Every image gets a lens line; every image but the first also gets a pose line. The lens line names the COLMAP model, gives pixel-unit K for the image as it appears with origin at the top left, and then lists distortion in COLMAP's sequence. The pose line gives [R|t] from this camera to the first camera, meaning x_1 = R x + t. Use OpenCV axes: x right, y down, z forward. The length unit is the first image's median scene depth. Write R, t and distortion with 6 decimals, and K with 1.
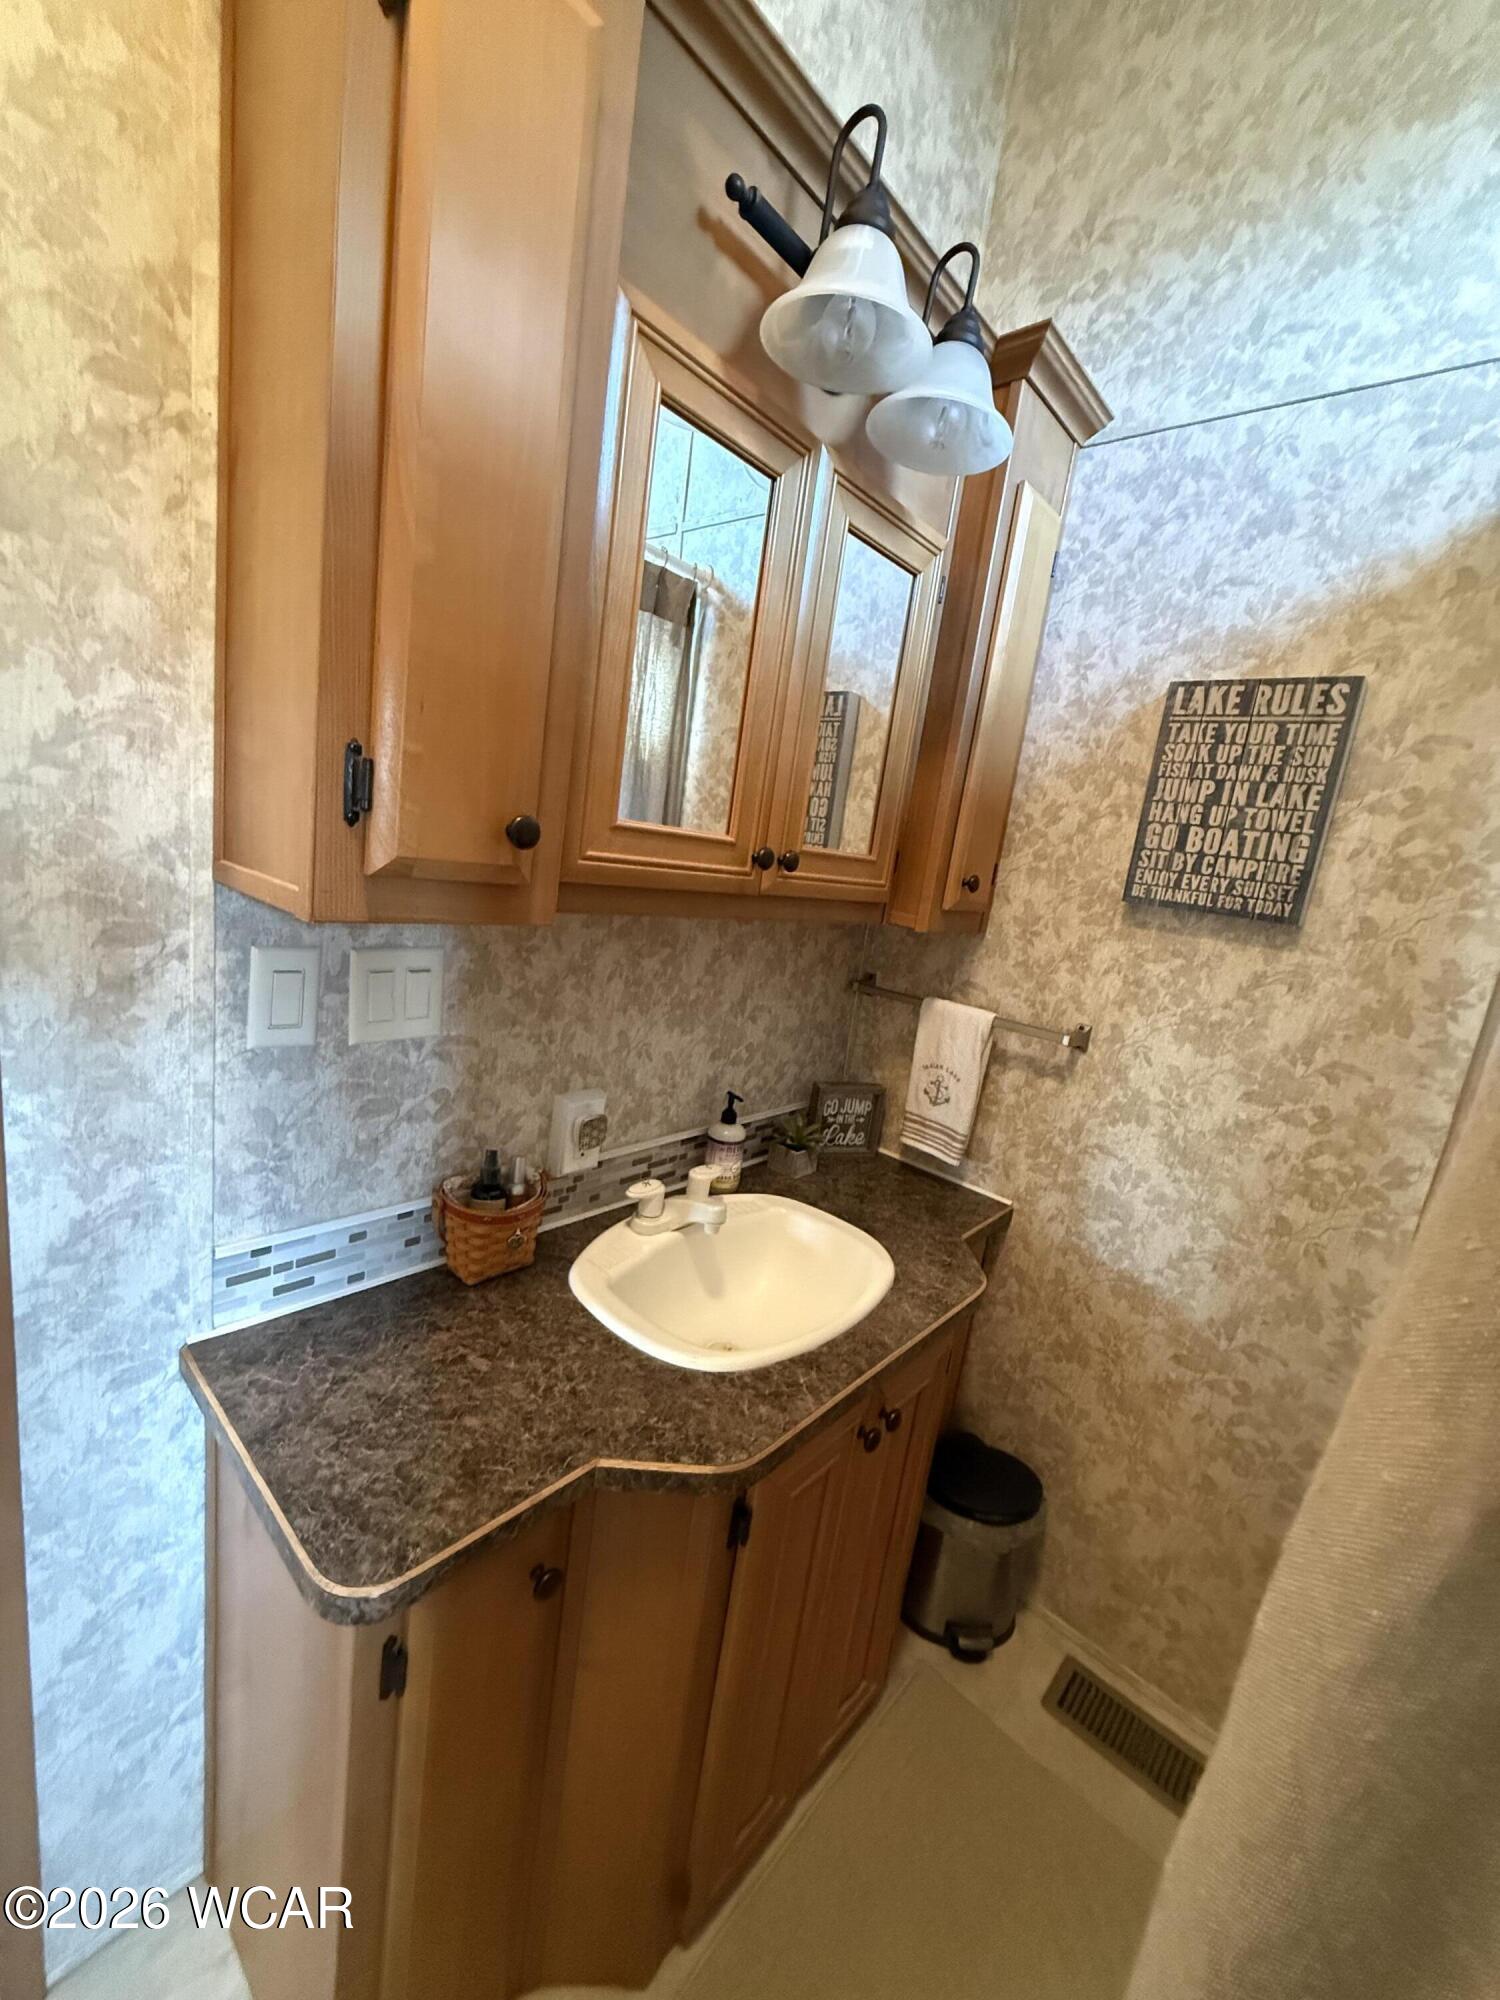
lens RADIAL K [[792.5, 0, 748.4], [0, 792.5, 1000.5], [0, 0, 1]] dist [-0.000306, 0.000144]
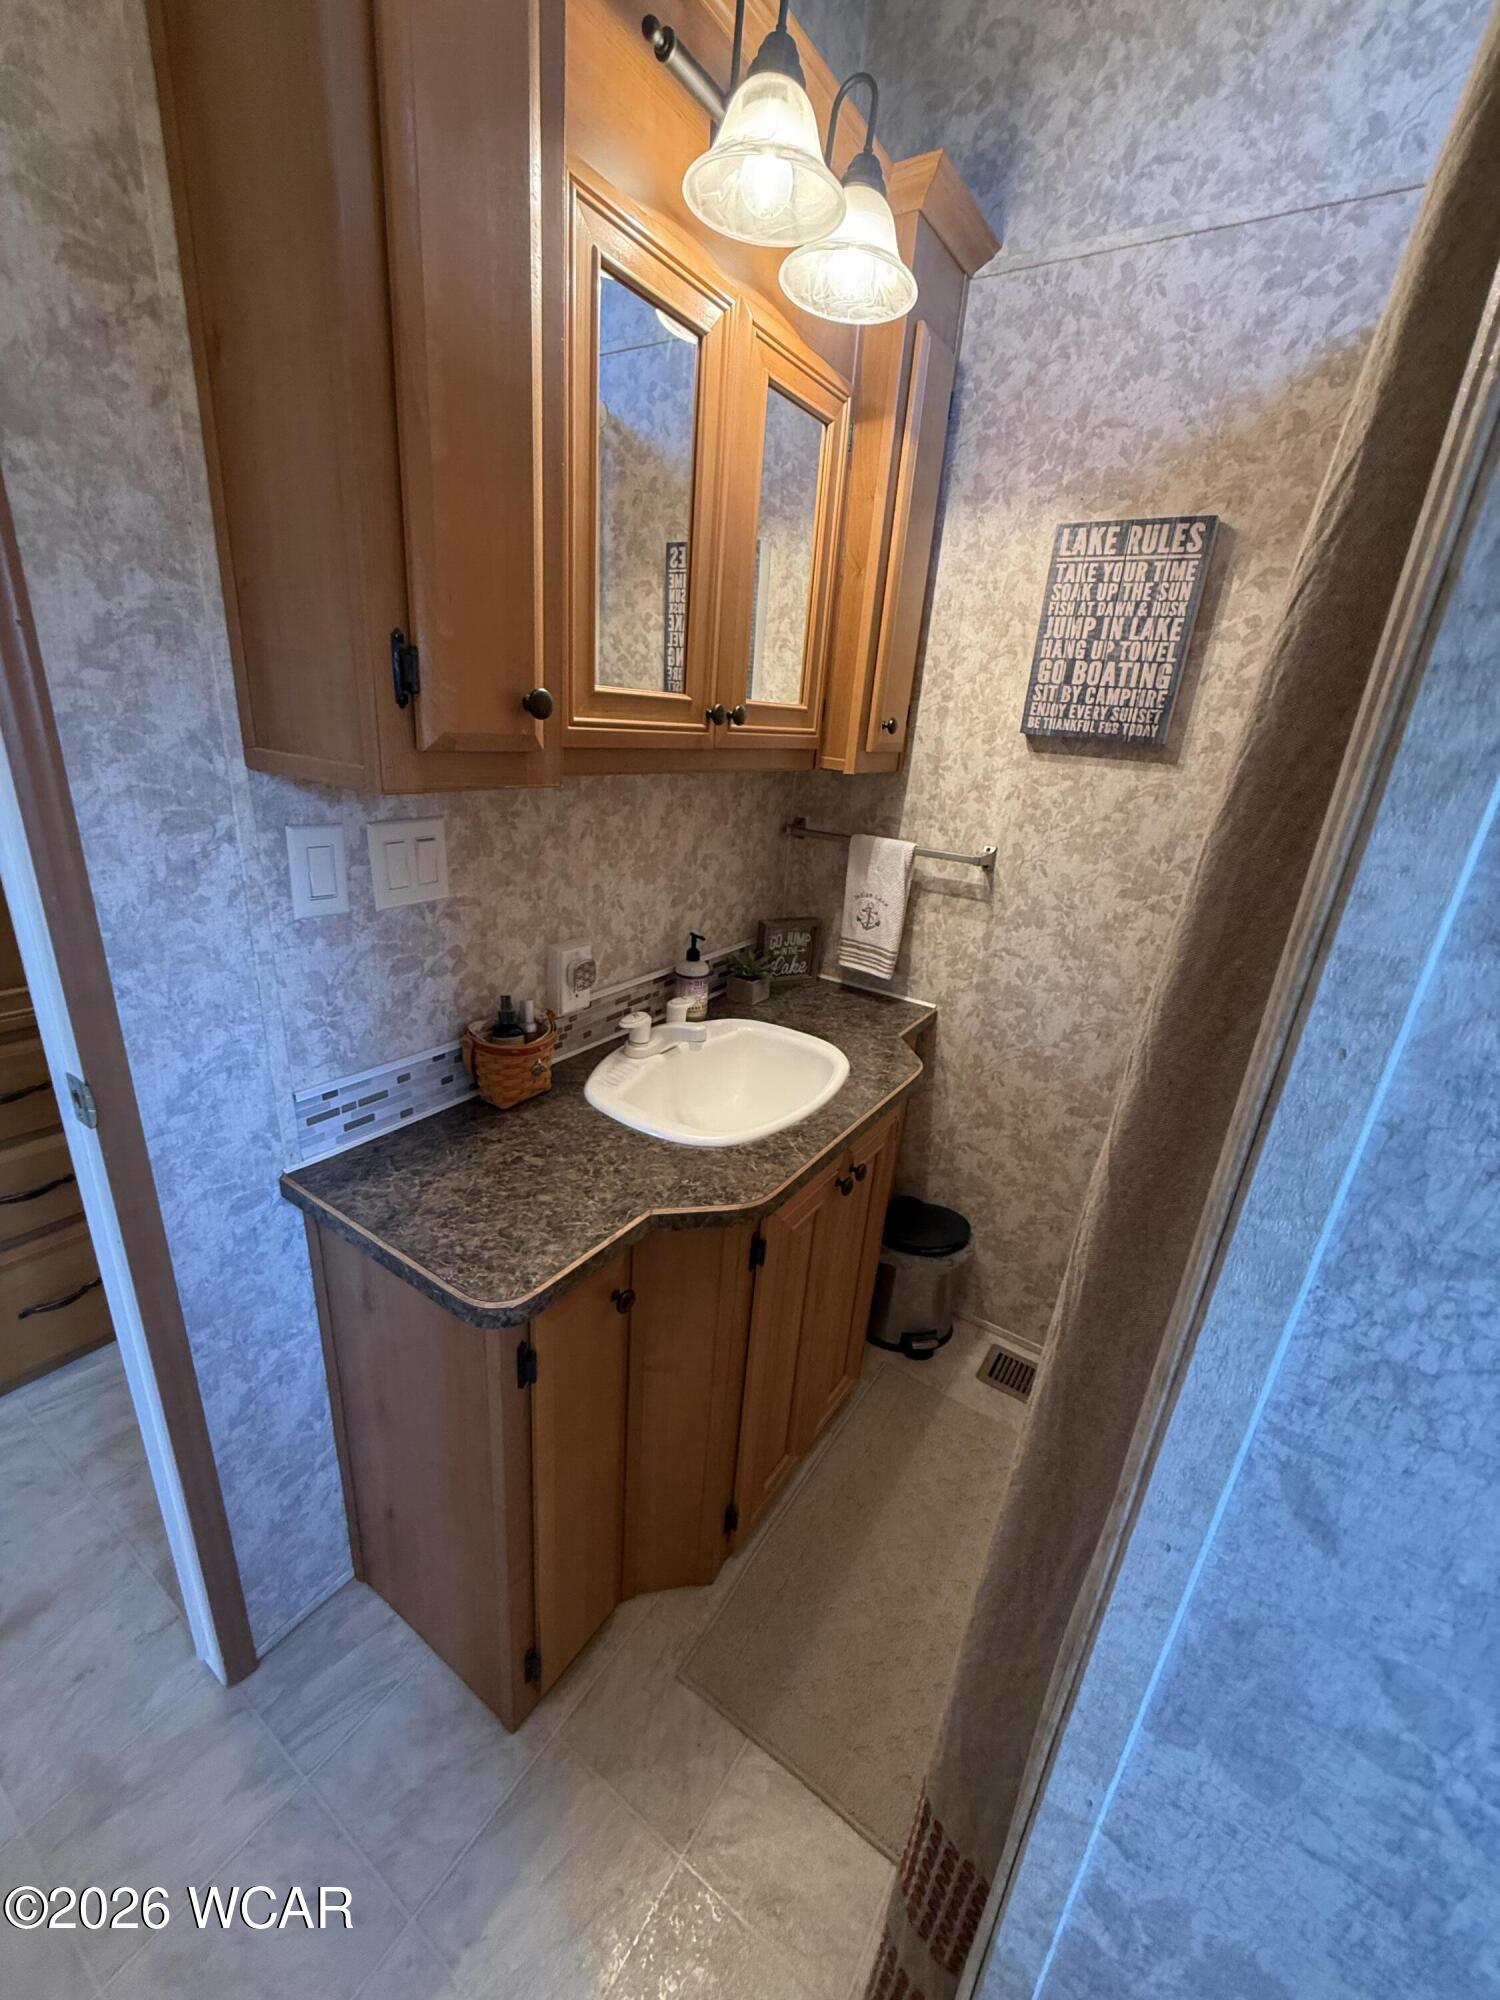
lens RADIAL K [[792.5, 0, 747.5], [0, 792.5, 999.5], [0, 0, 1]] dist [-0.000306, 0.000144]
pose [[0.988342, -0.104874, 0.110372, -0.092144], [0.084605, 0.981009, 0.174535, 0.021226], [-0.126580, -0.163162, 0.978445, -0.145394]]
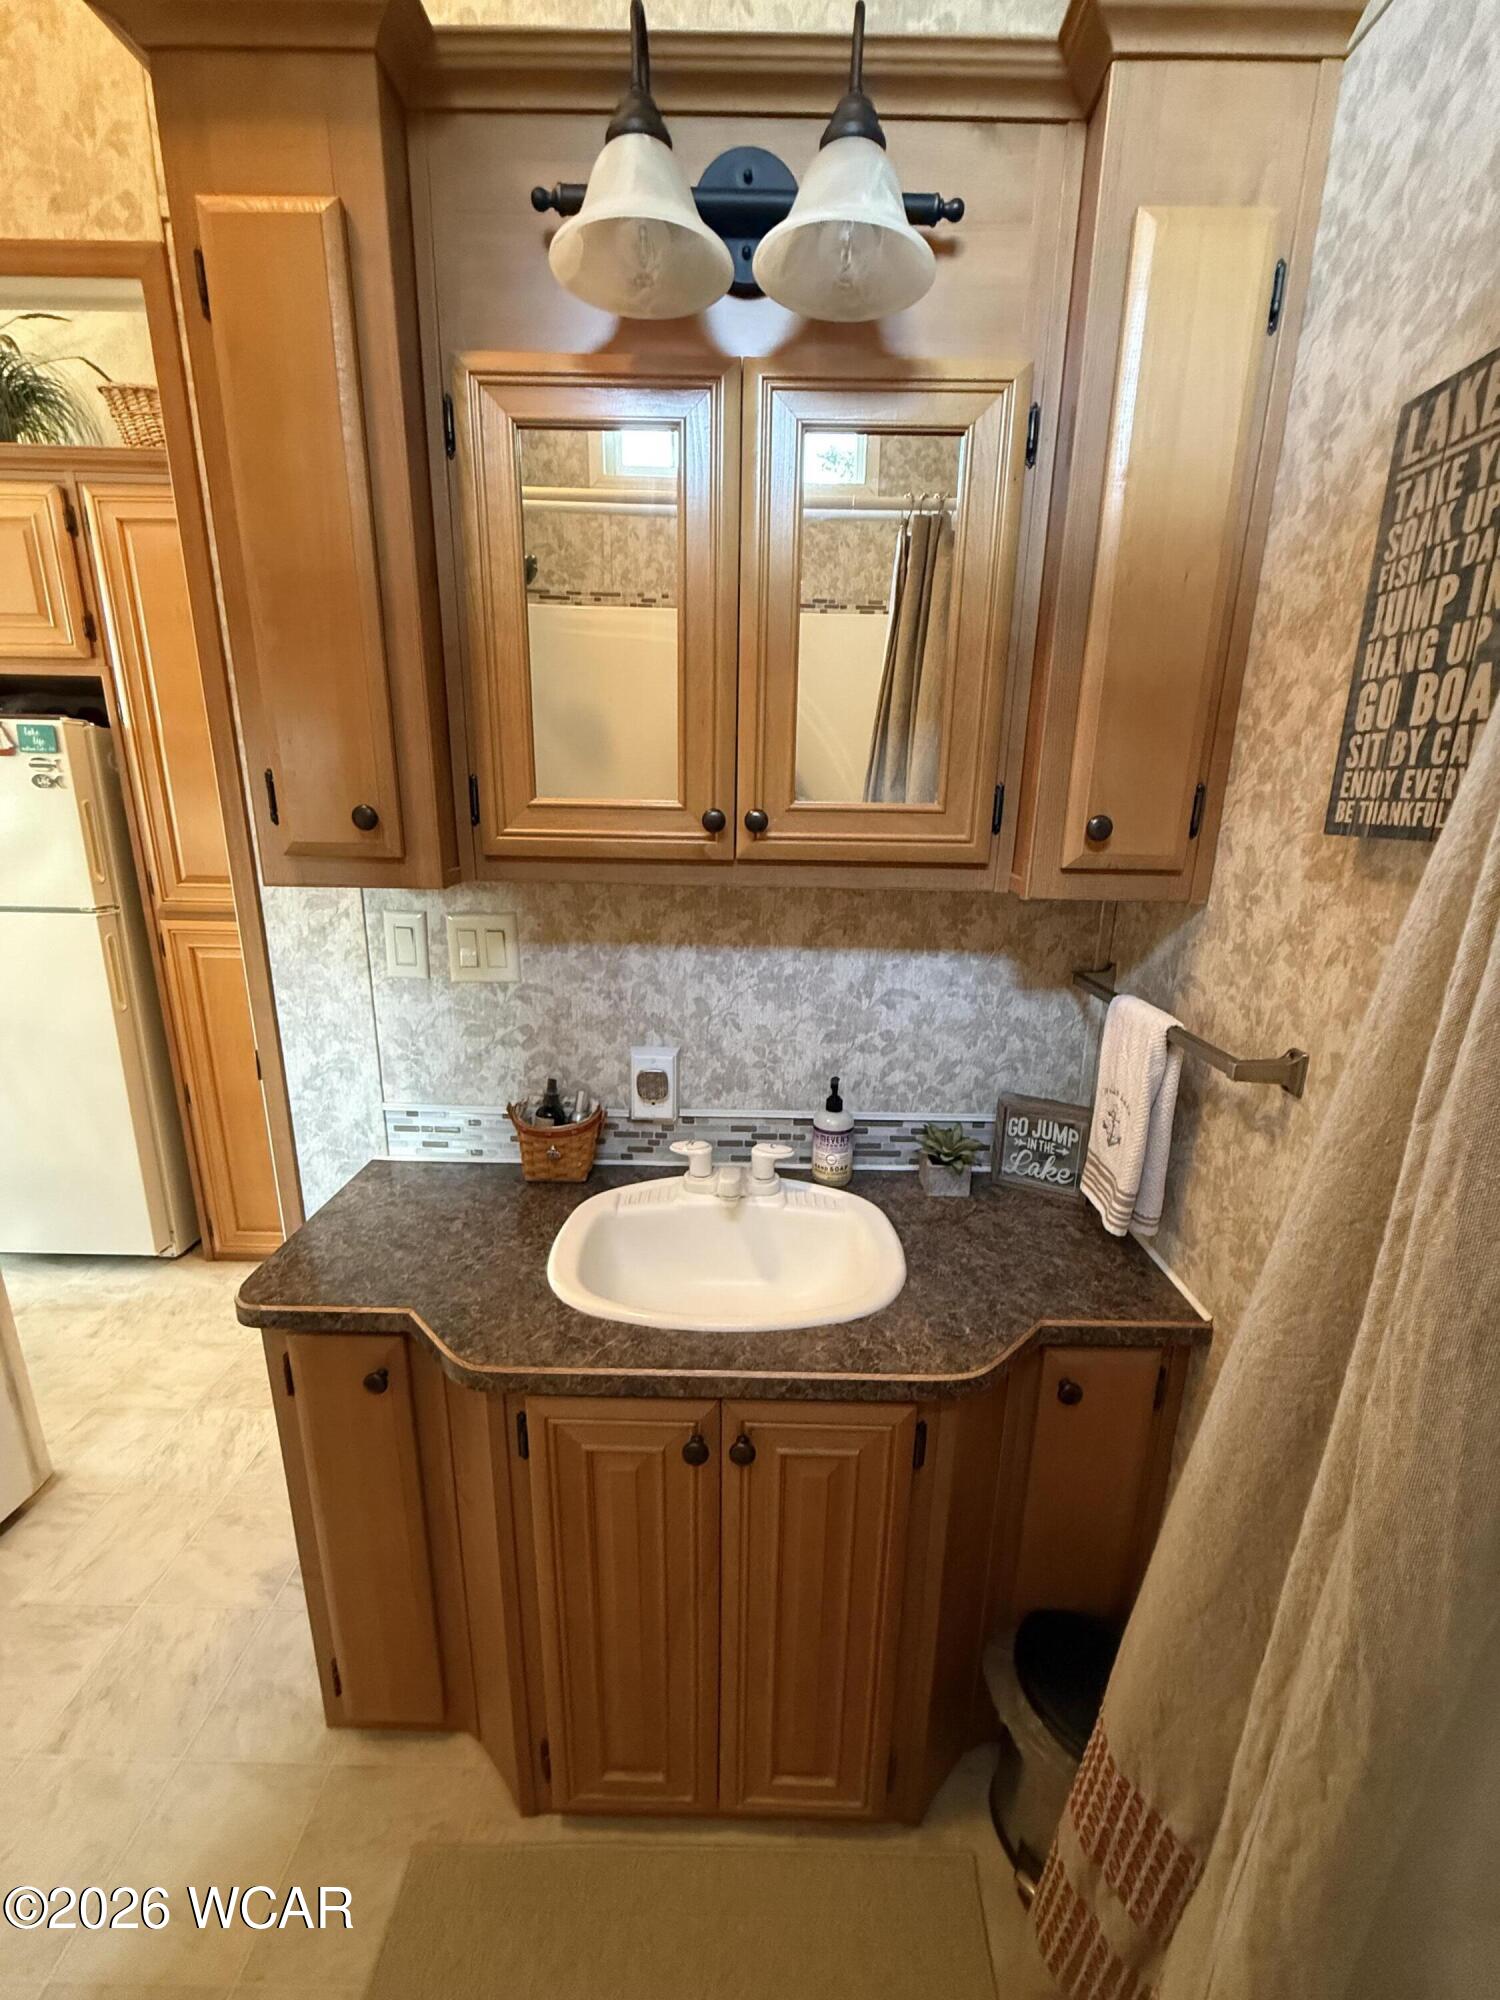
lens RADIAL K [[792.5, 0, 753.9], [0, 792.5, 1001.8], [0, 0, 1]] dist [-0.000306, 0.000144]
pose [[0.657976, 0.070177, -0.749762, 0.703652], [-0.073911, 0.996859, 0.028442, 0.008819], [0.749403, 0.036702, 0.661096, 0.360733]]
